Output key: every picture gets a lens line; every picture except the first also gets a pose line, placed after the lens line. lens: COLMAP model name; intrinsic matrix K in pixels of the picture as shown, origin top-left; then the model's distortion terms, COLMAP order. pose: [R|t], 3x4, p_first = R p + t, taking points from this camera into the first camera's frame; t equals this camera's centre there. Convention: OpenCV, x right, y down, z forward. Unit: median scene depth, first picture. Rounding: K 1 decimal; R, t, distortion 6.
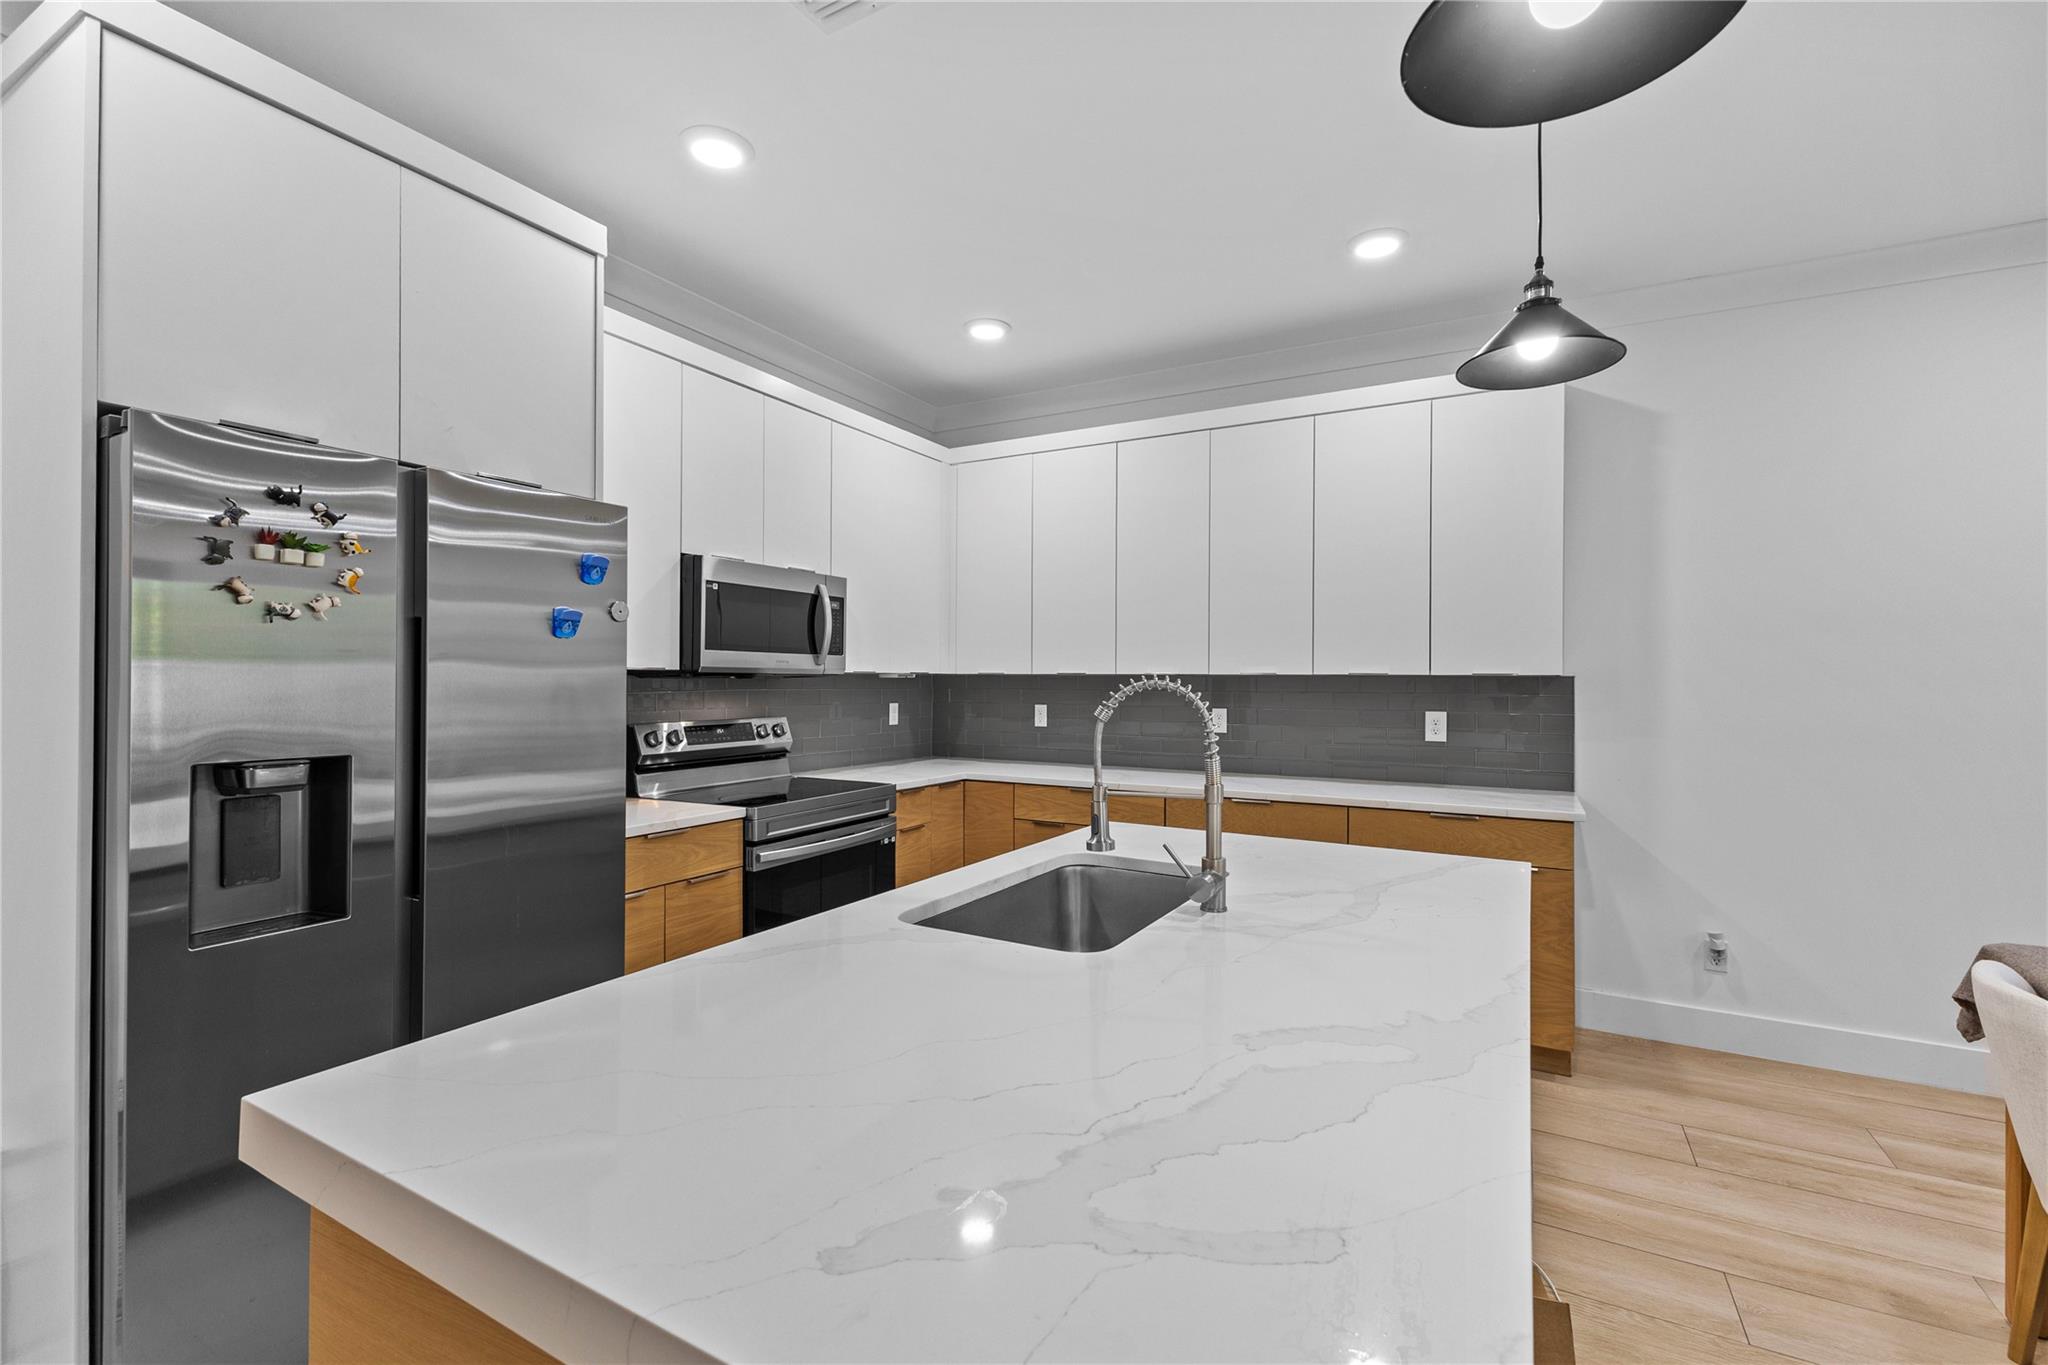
lens RADIAL K [[885.0, 0, 1029.4], [0, 885.0, 677.5], [0, 0, 1]] dist [0.009039, -0.000337]
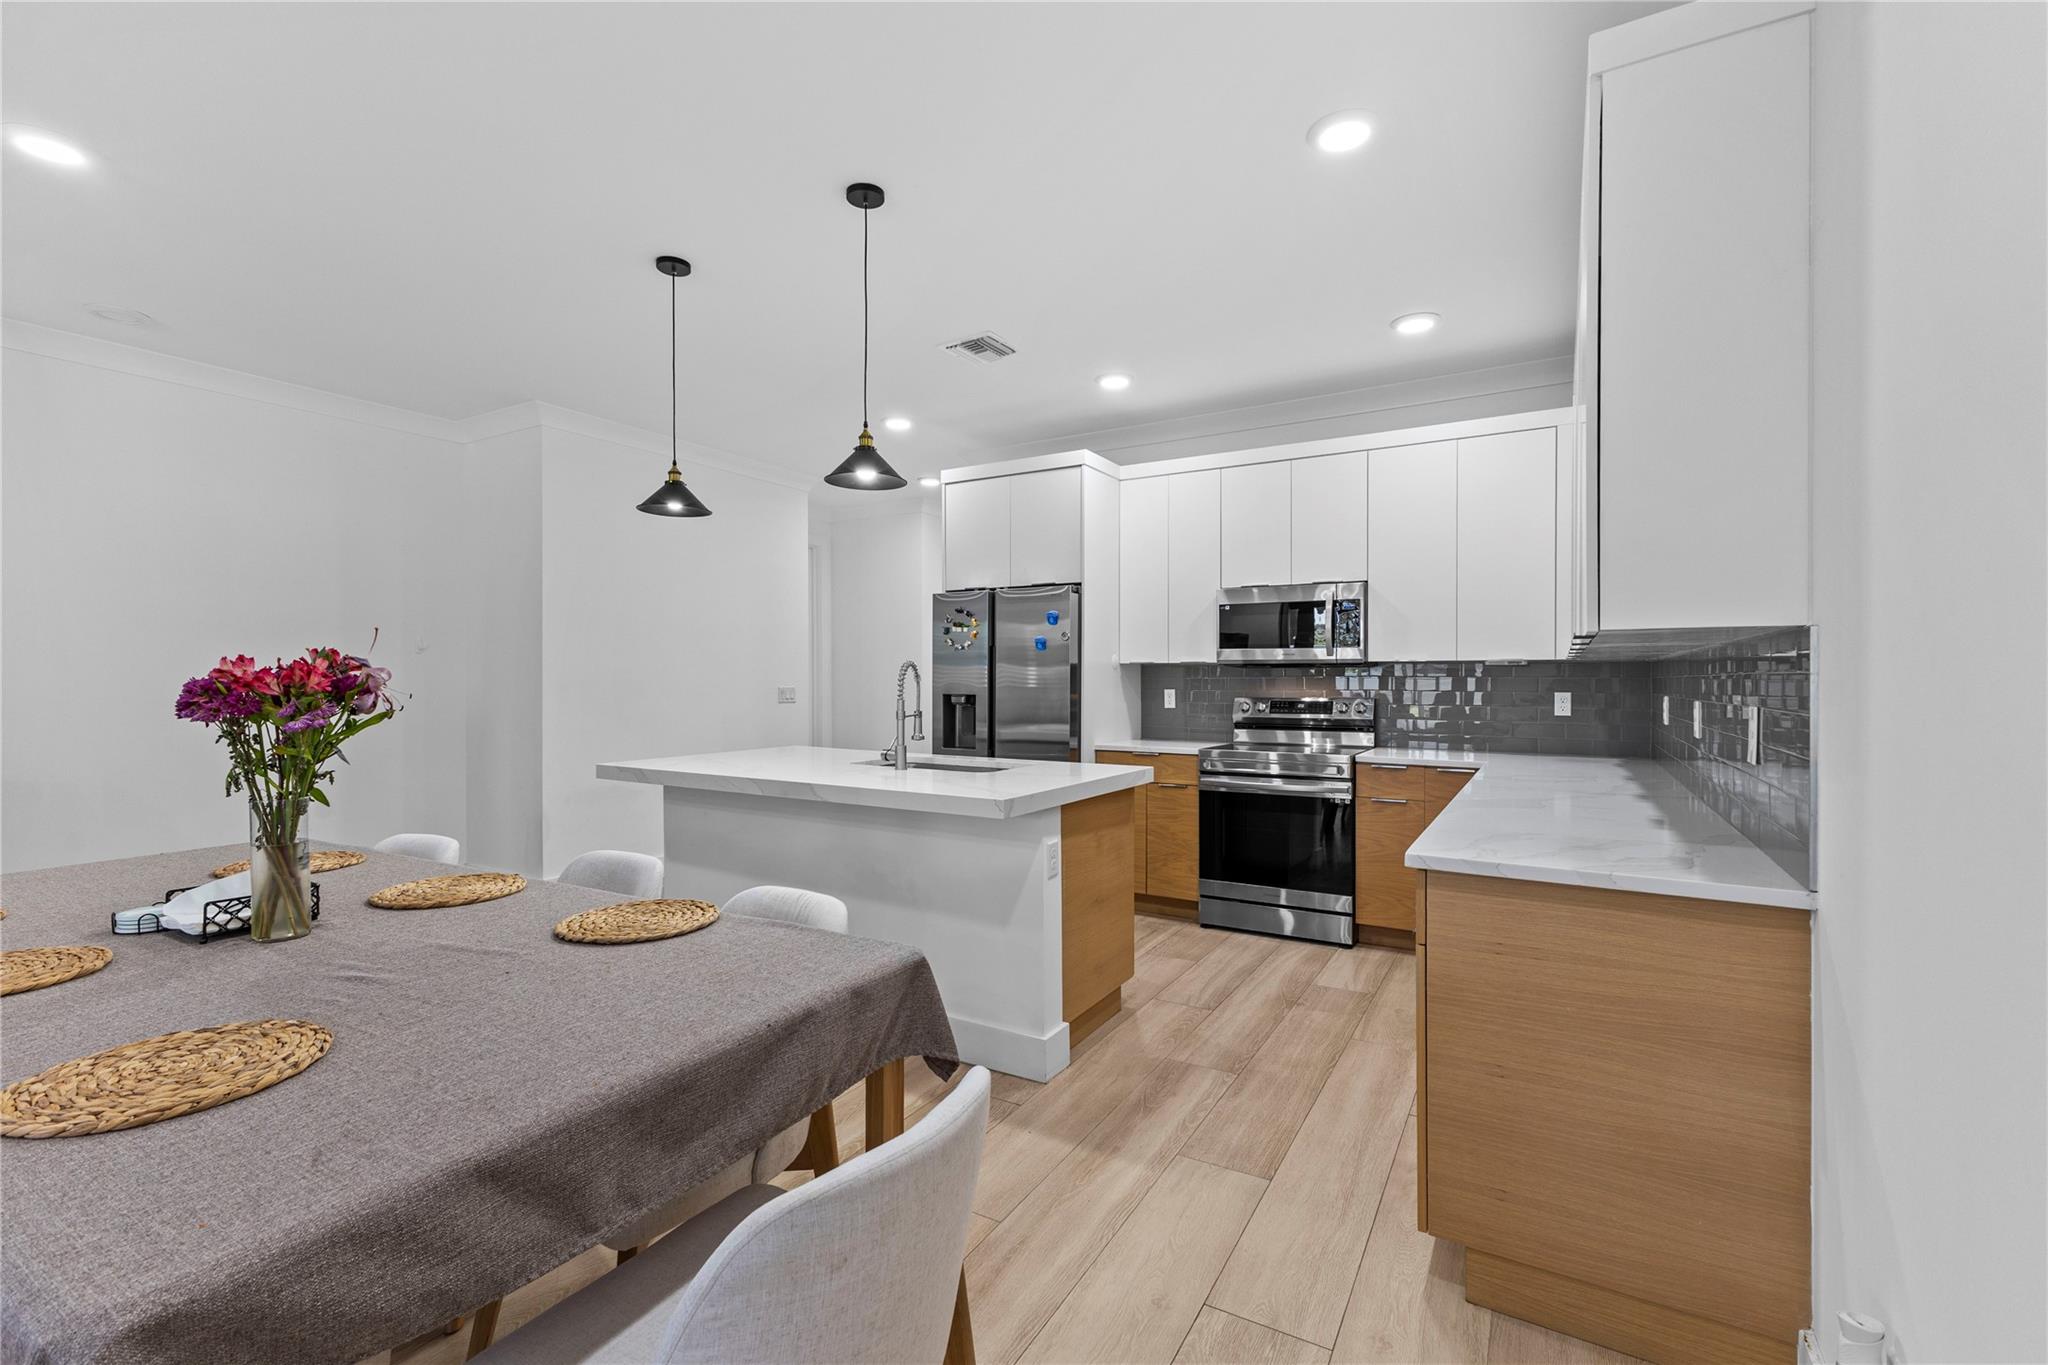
lens RADIAL K [[885.0, 0, 1027.9], [0, 885.0, 683.1], [0, 0, 1]] dist [0.009039, -0.000337]
pose [[-0.034647, 0.000145, -0.999400, 1.308459], [0.002760, 0.999996, 0.000050, 0.029831], [0.999396, -0.002757, -0.034647, 0.774532]]
